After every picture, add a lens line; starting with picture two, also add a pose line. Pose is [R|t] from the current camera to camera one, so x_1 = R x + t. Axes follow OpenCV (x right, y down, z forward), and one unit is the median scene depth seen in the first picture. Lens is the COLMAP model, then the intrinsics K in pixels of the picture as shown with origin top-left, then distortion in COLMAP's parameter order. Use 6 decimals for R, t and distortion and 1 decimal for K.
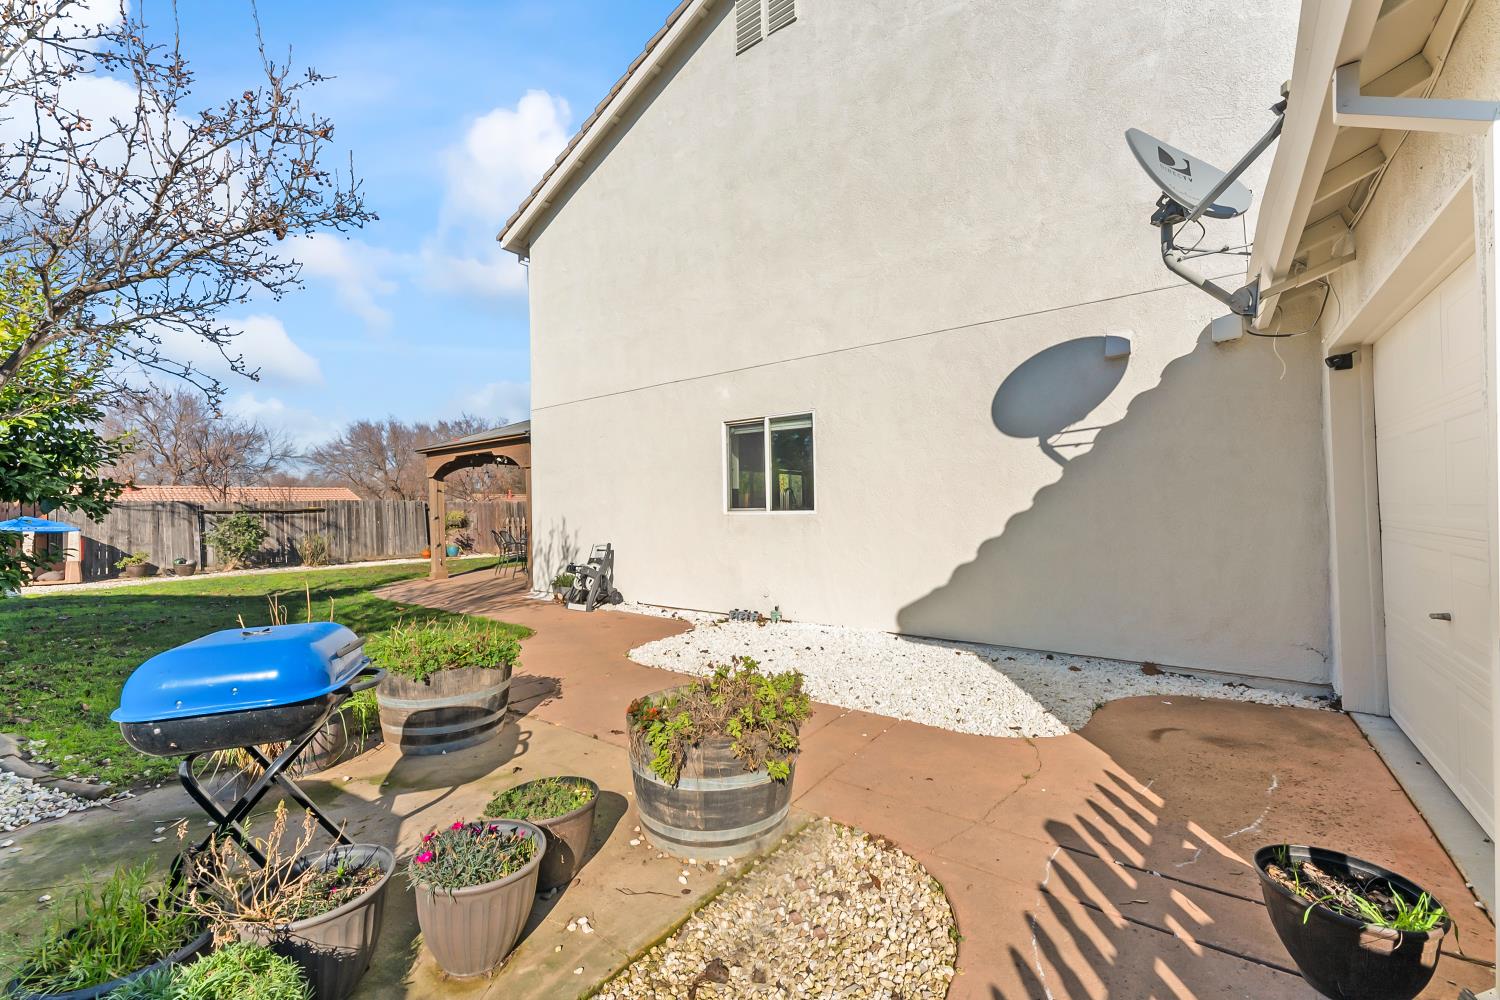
lens RADIAL K [[602.5, 0, 750.0], [0, 602.5, 500.0], [0, 0, 1]] dist [0.002316, -0.000326]
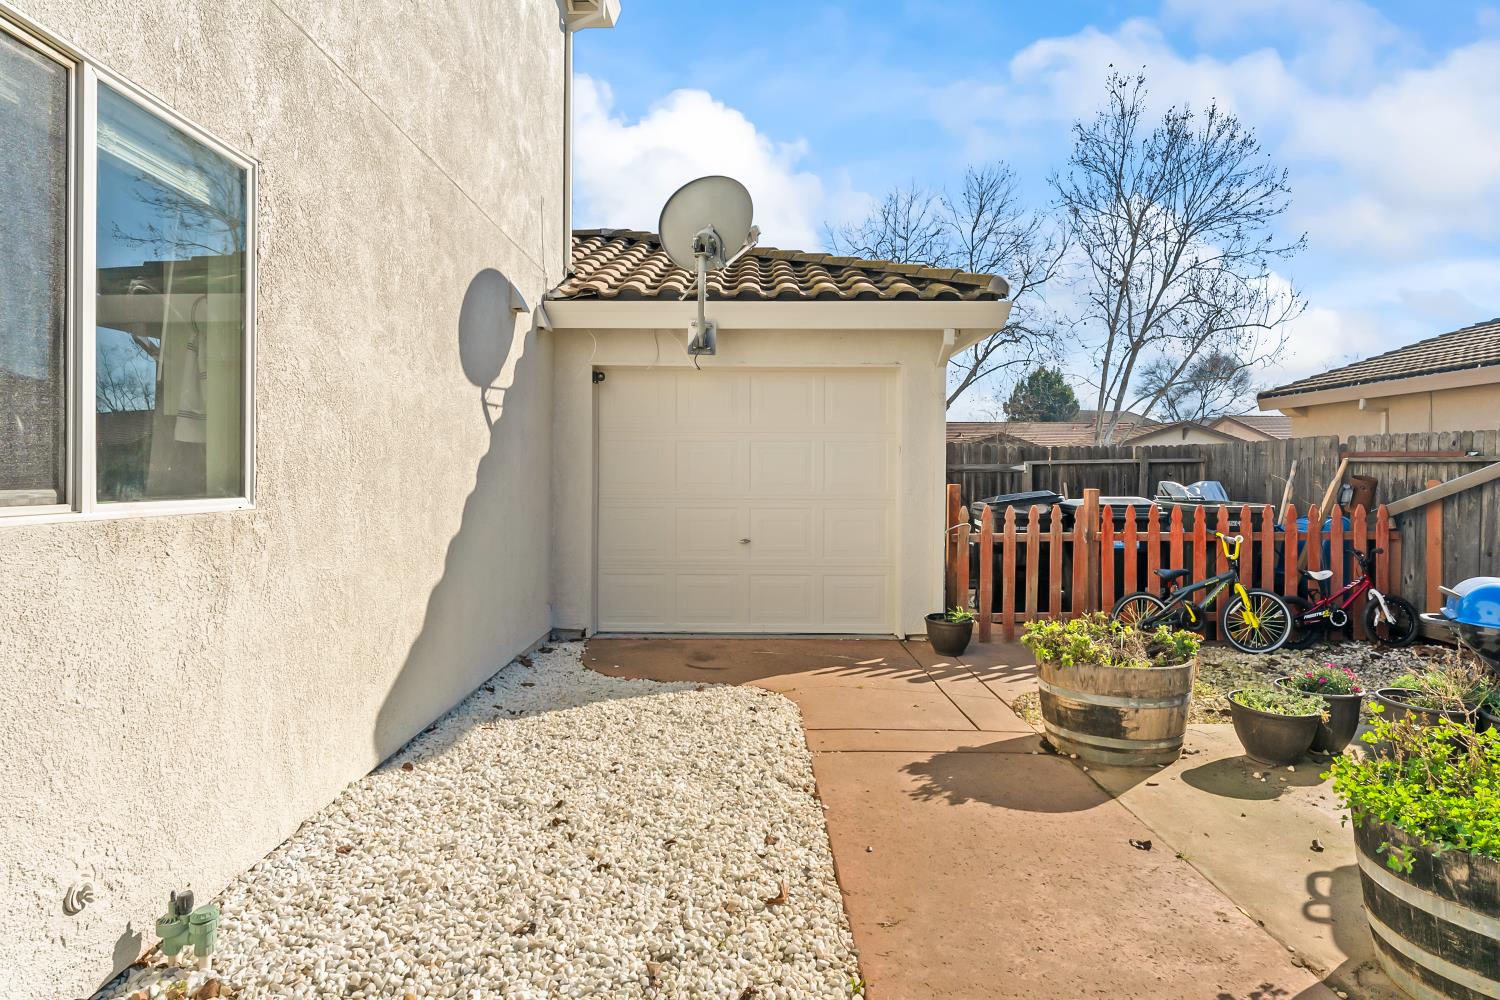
lens RADIAL K [[778.3, 0, 750.9], [0, 778.3, 483.4], [0, 0, 1]] dist [-0.002539, -0.000630]
pose [[-0.604386, 0.004322, 0.796680, -0.253832], [-0.004912, 0.999946, -0.009151, 0.008866], [-0.796677, -0.009444, -0.604332, 0.745197]]
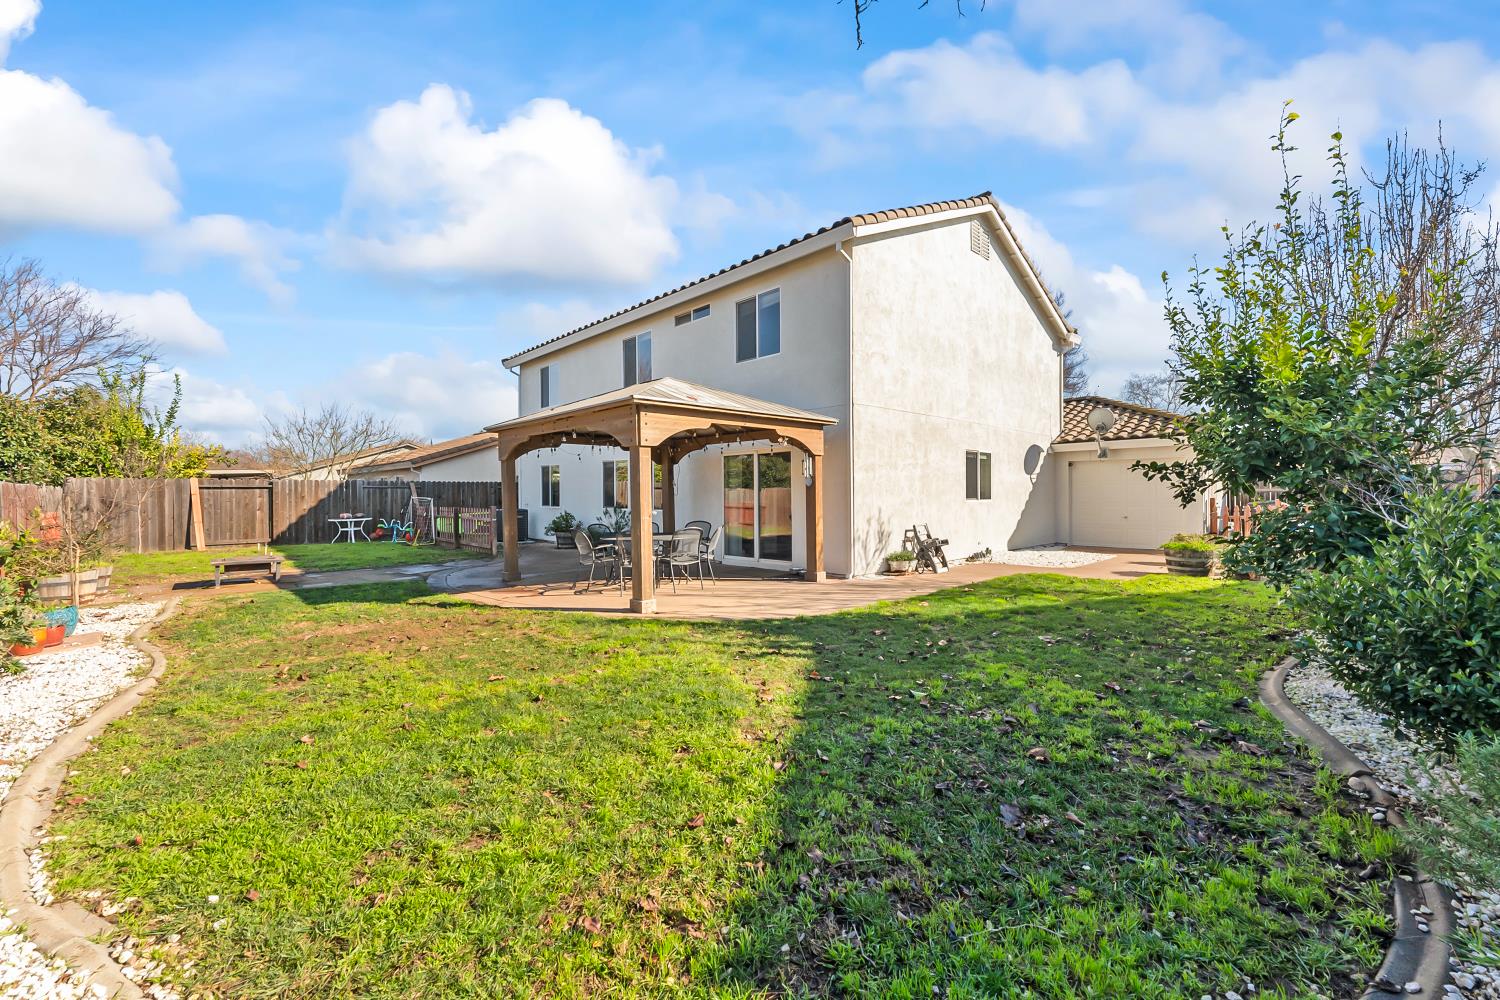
lens RADIAL K [[602.5, 0, 750.0], [0, 602.5, 500.0], [0, 0, 1]] dist [0.002316, -0.000326]
pose [[0.152728, 0.005617, 0.988252, -1.490412], [-0.012072, 0.999920, -0.003817, 0.024504], [-0.988195, -0.011348, 0.152783, 1.082286]]
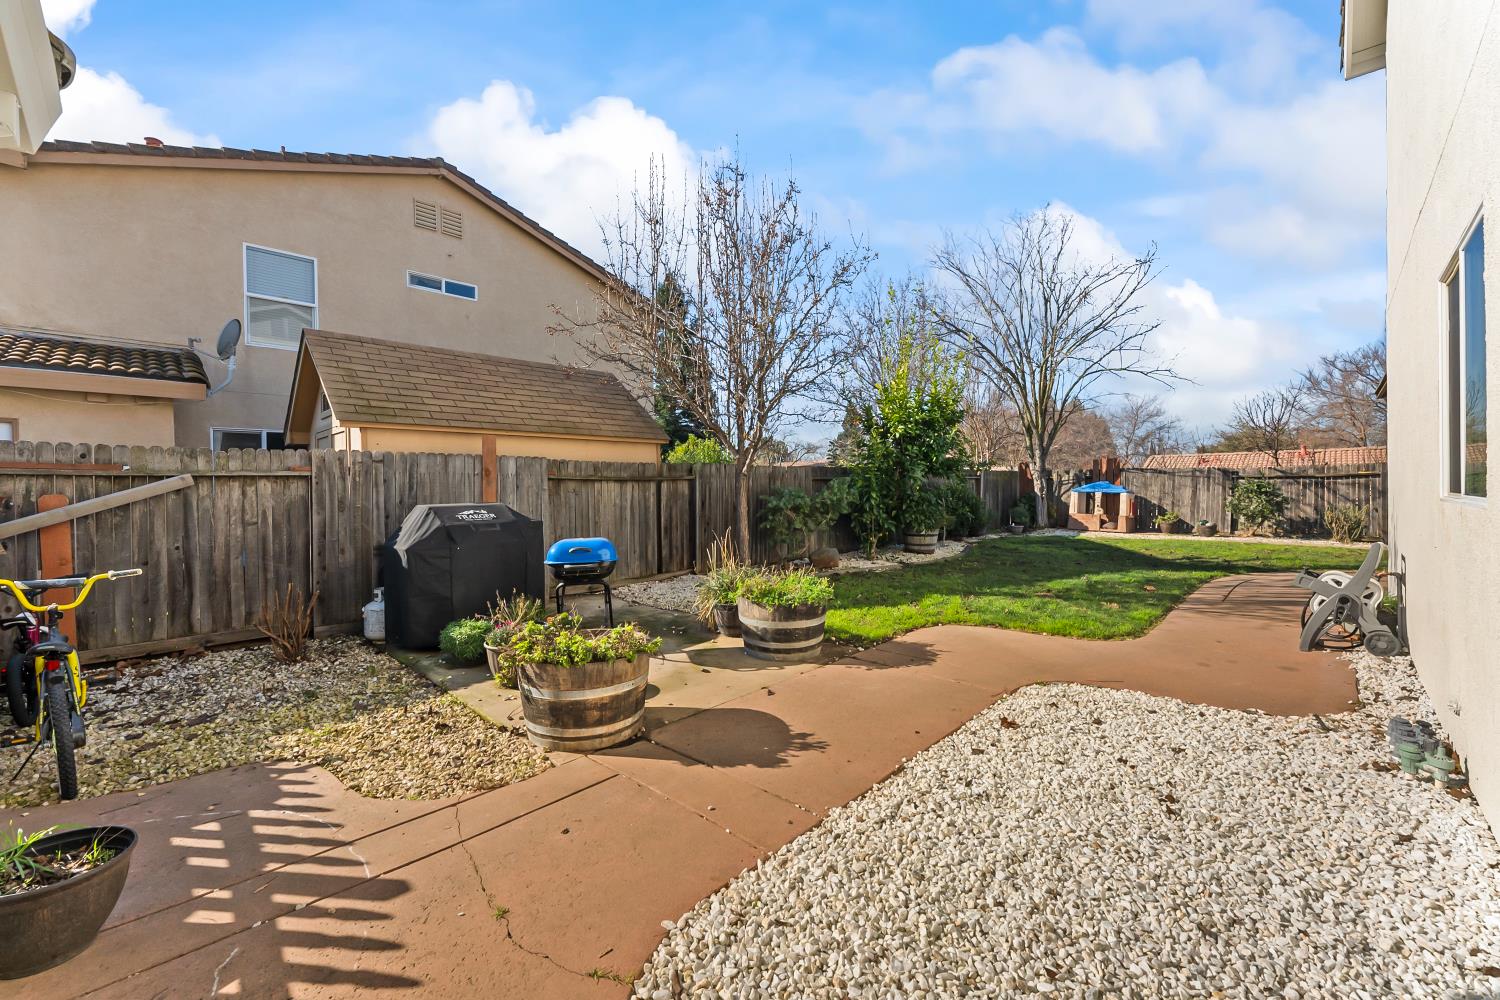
lens RADIAL K [[602.5, 0, 750.0], [0, 602.5, 500.0], [0, 0, 1]] dist [0.002316, -0.000326]
pose [[-0.118131, 0.041834, -0.992116, 0.356222], [0.024601, 0.998929, 0.039192, -0.004810], [0.992693, -0.019777, -0.119034, 0.453500]]
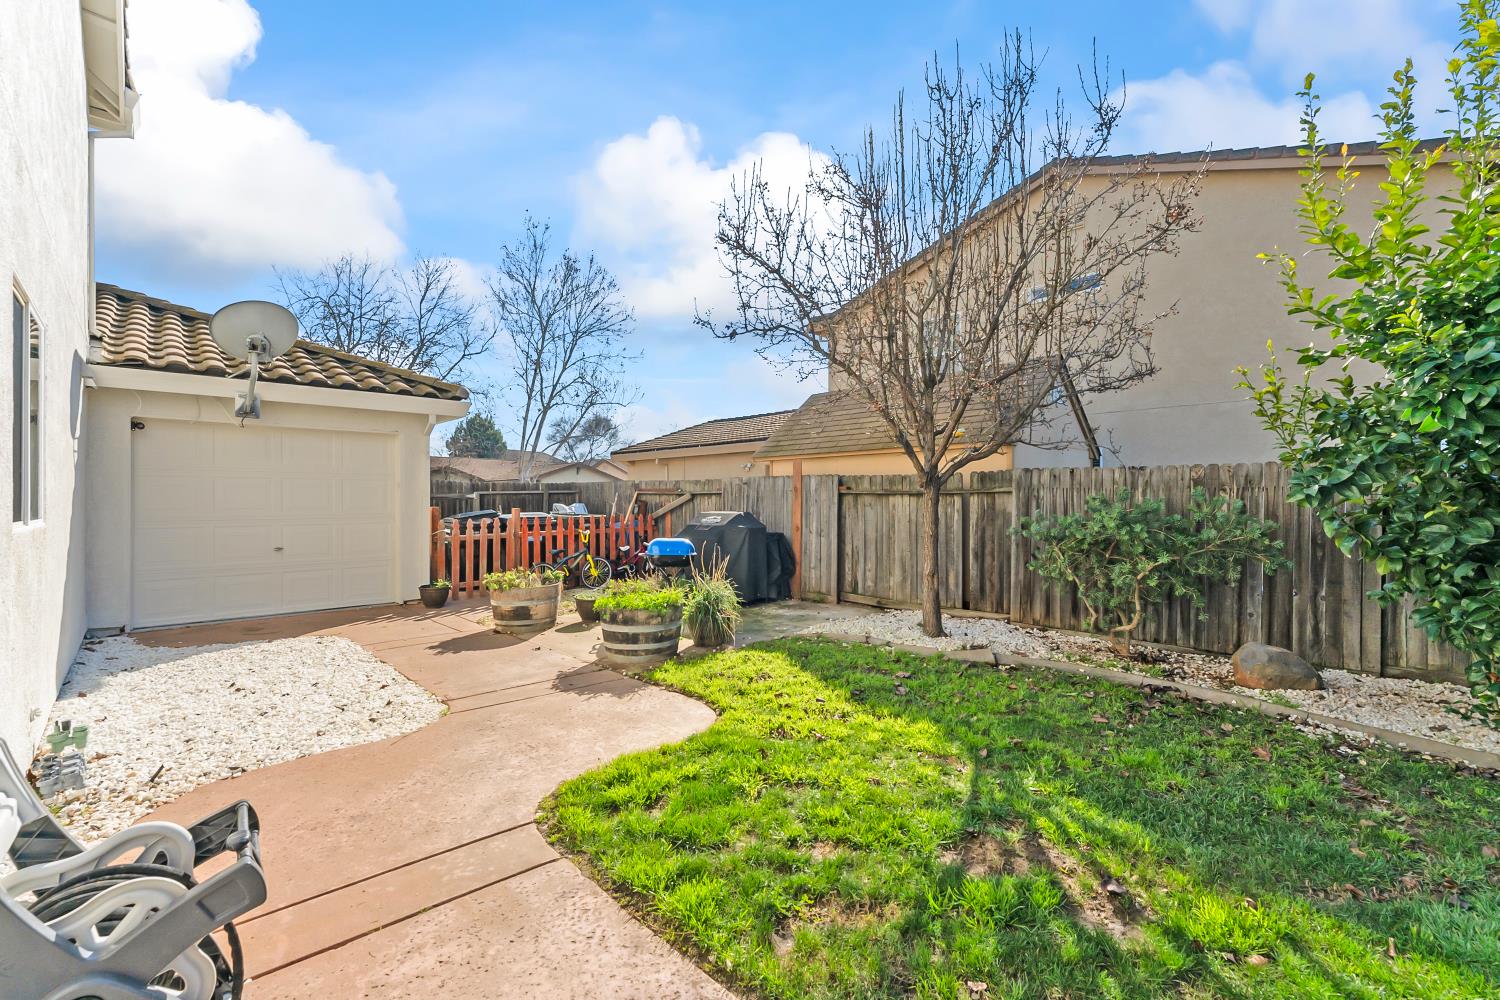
lens RADIAL K [[651.6, 0, 750.0], [0, 651.6, 500.0], [0, 0, 1]] dist [-0.001108, -0.000288]
pose [[-0.986254, 0.016965, 0.164363, -0.429202], [0.014794, 0.999787, -0.014423, 0.013189], [-0.164573, -0.011793, -0.986294, 1.057089]]
